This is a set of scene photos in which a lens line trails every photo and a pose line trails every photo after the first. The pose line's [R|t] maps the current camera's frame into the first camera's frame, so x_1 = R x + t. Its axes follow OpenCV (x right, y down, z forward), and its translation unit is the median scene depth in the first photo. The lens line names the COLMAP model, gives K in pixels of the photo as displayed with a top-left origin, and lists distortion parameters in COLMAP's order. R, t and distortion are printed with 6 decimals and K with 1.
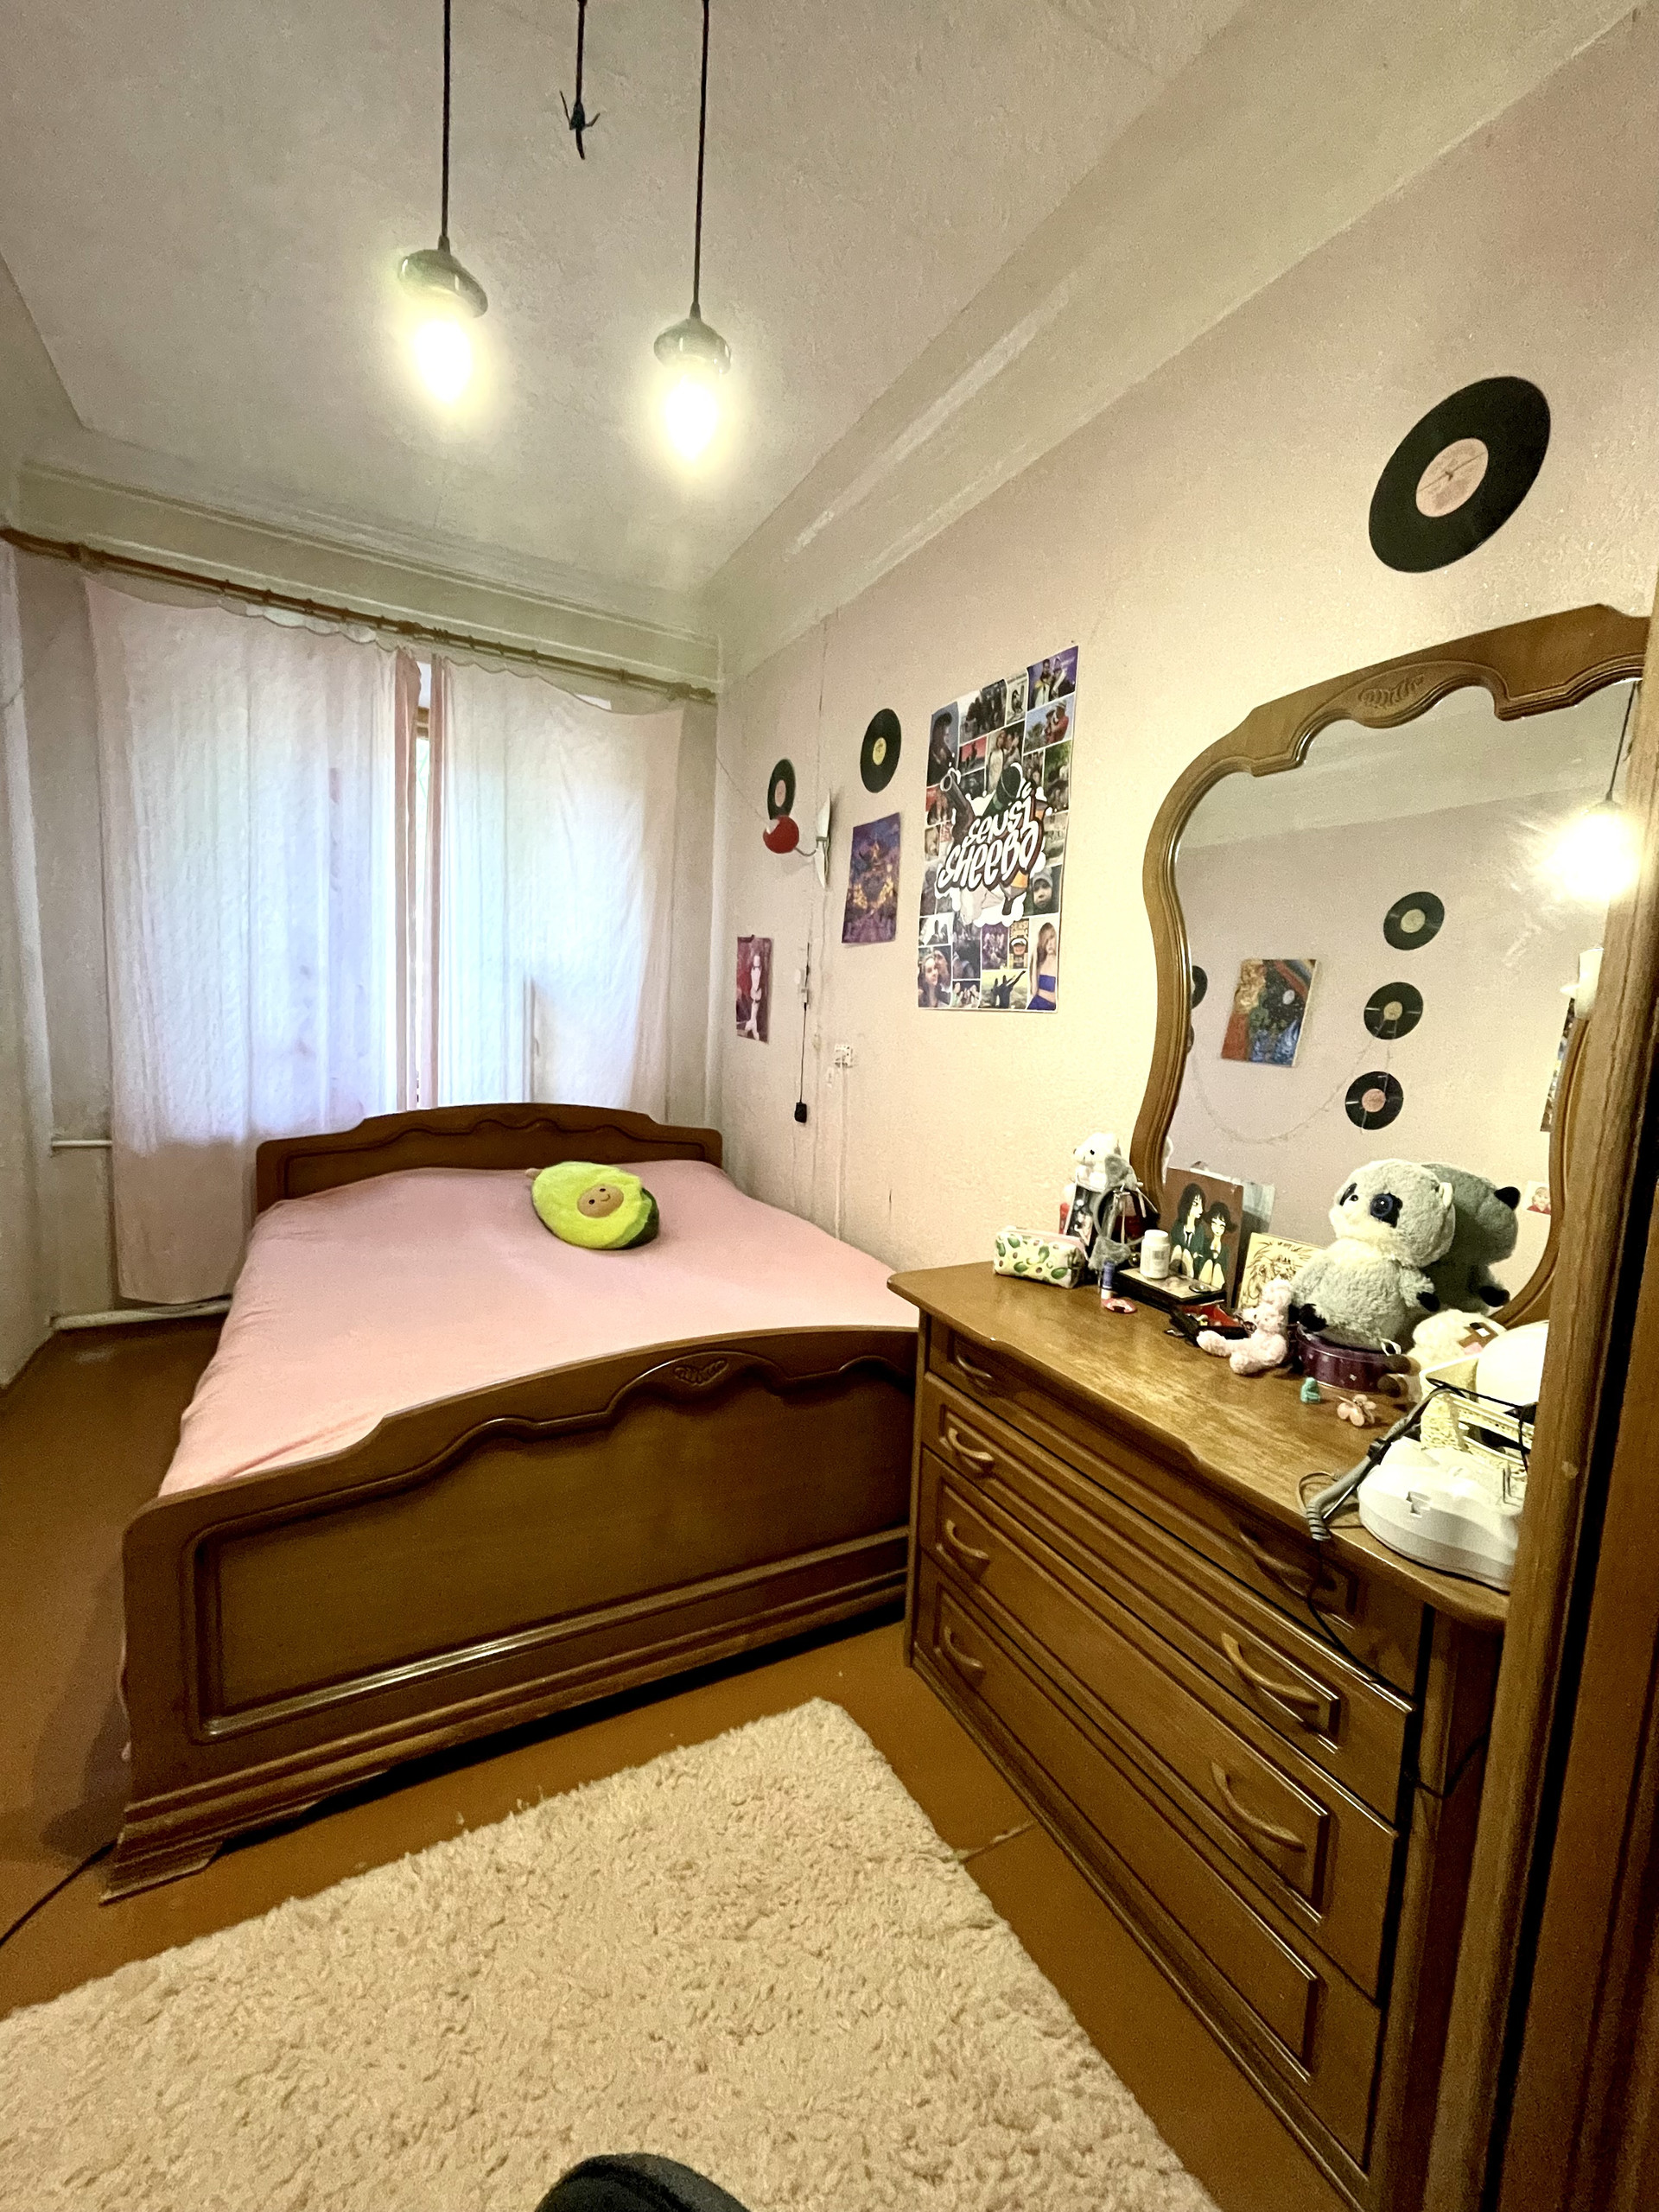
lens RADIAL K [[898.8, 0, 829.5], [0, 898.8, 1106.0], [0, 0, 1]] dist [0.009431, -0.000246]
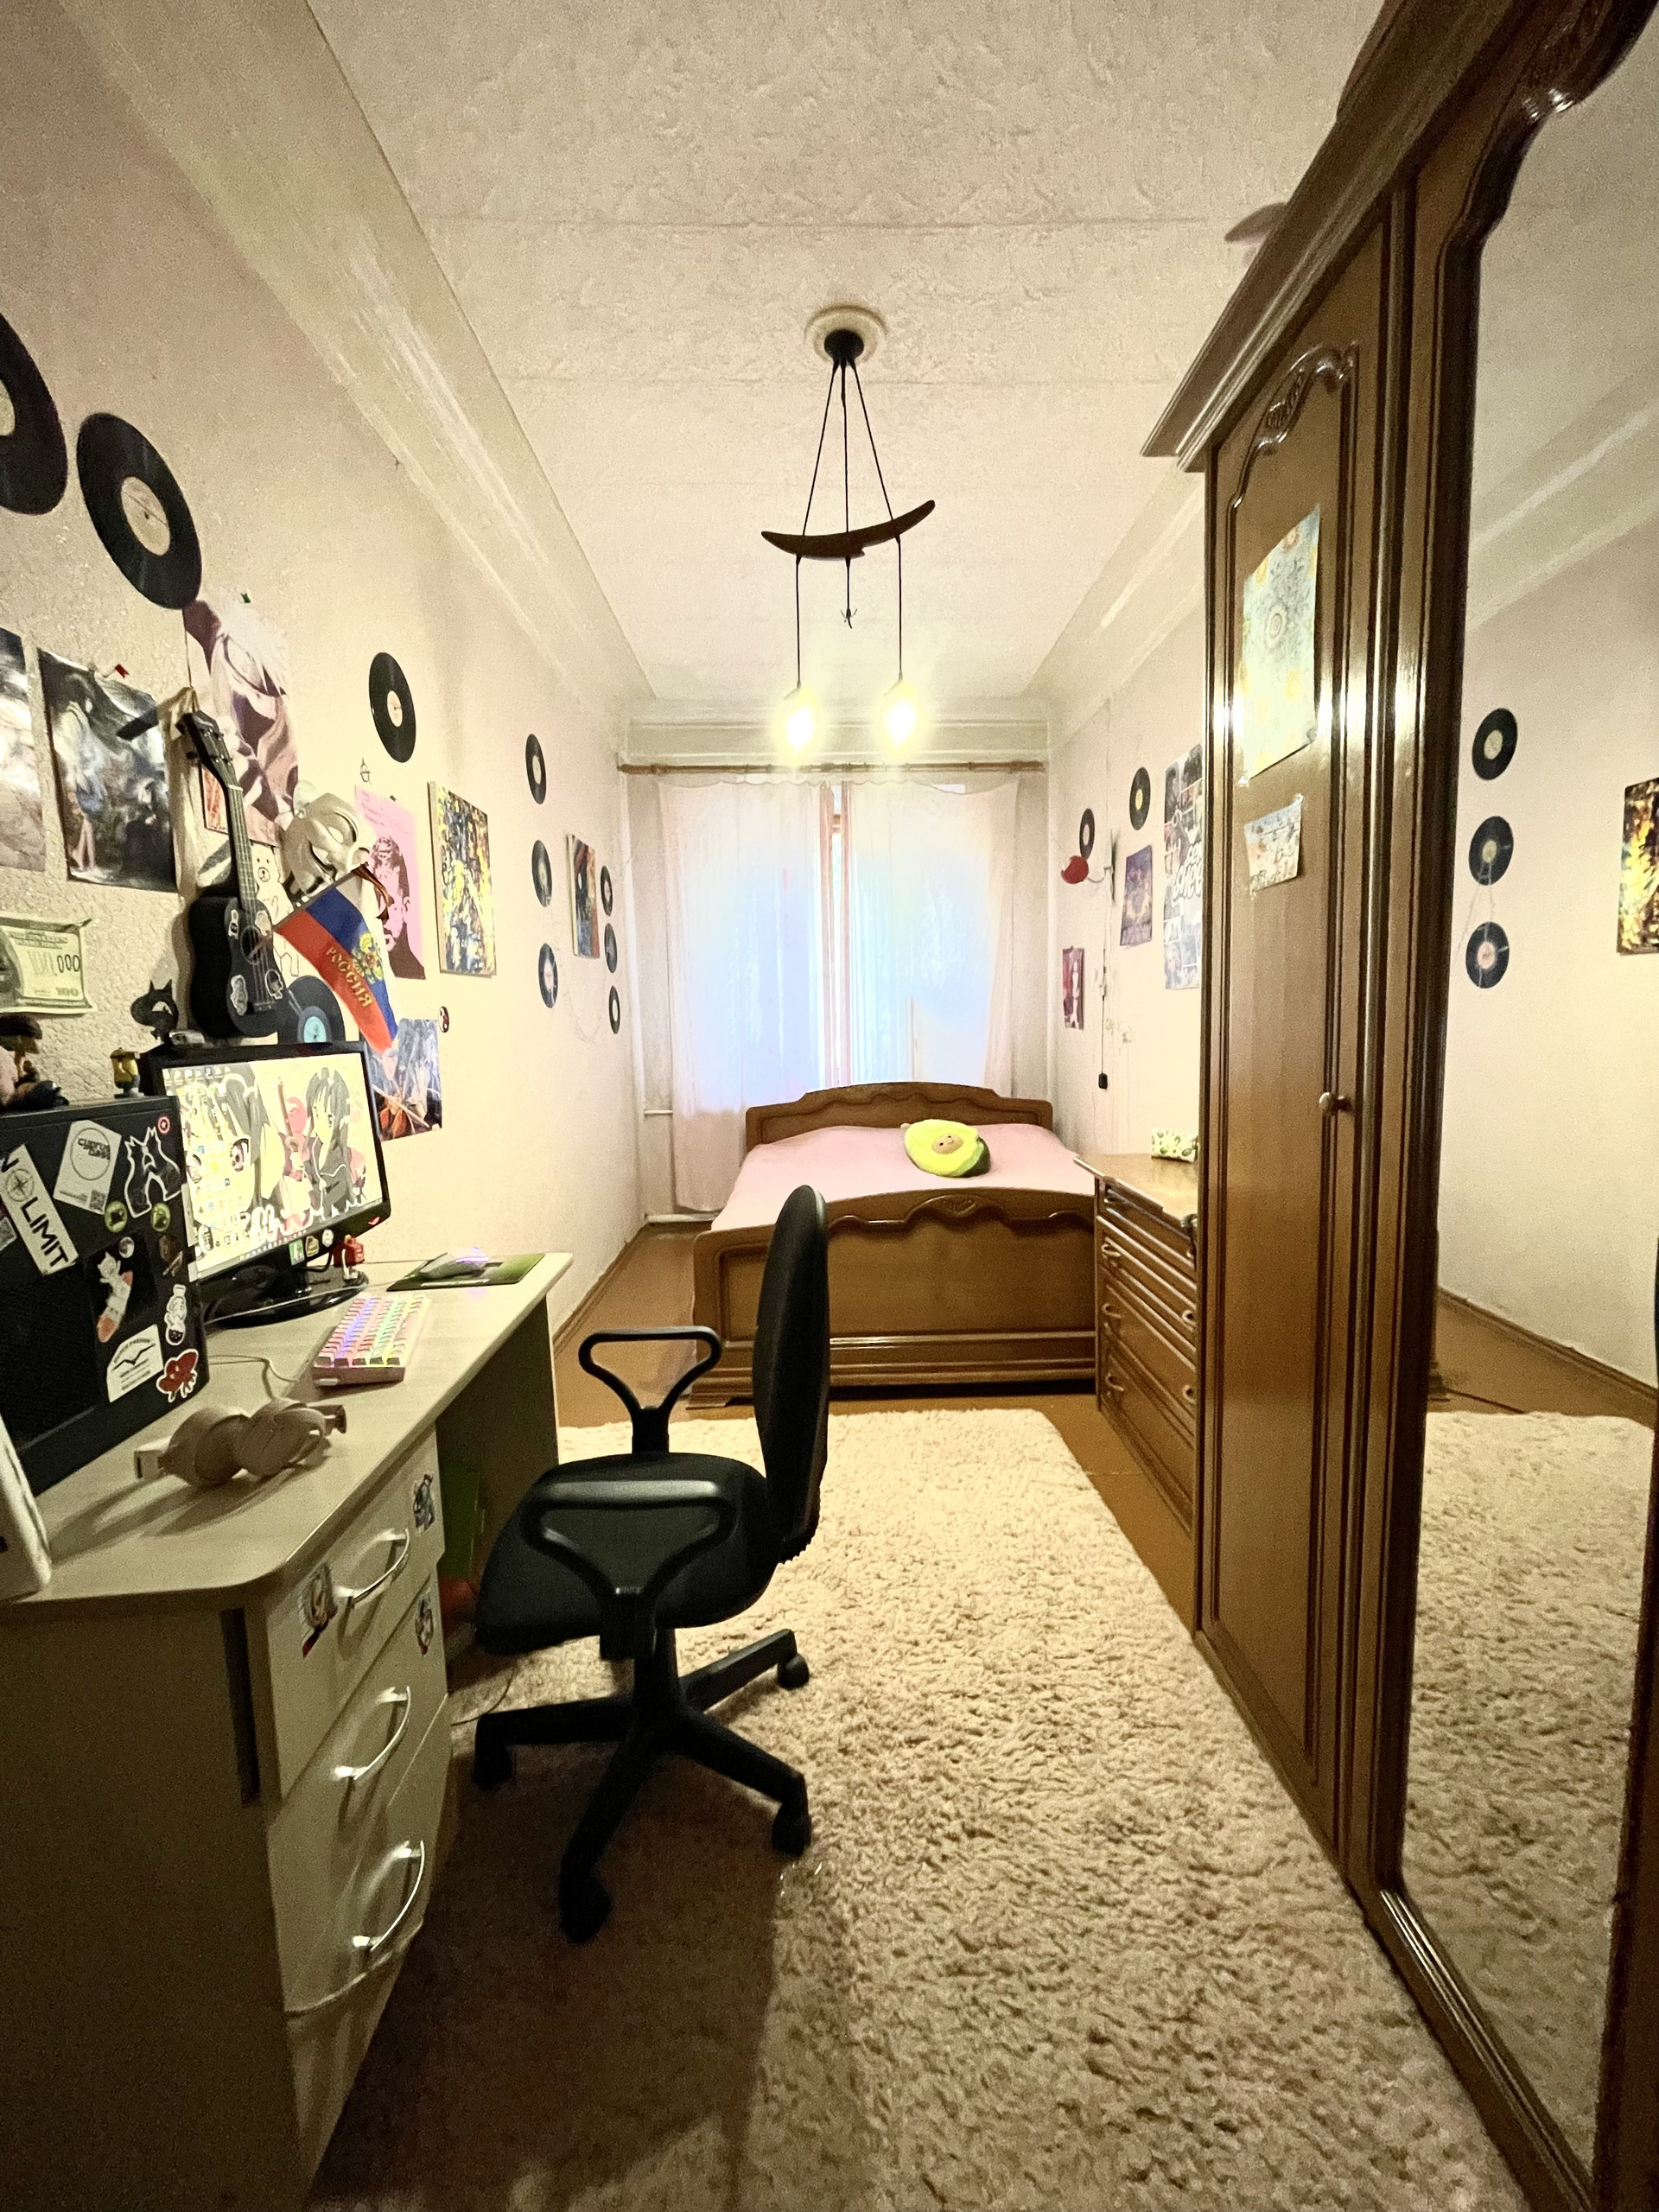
lens RADIAL K [[883.5, 0, 829.5], [0, 883.5, 1106.0], [0, 0, 1]] dist [-0.011376, -0.000814]
pose [[0.887457, -0.022265, -0.460352, 0.218743], [0.013754, 0.999667, -0.021834, 0.070698], [0.460685, 0.013045, 0.887468, -0.320180]]
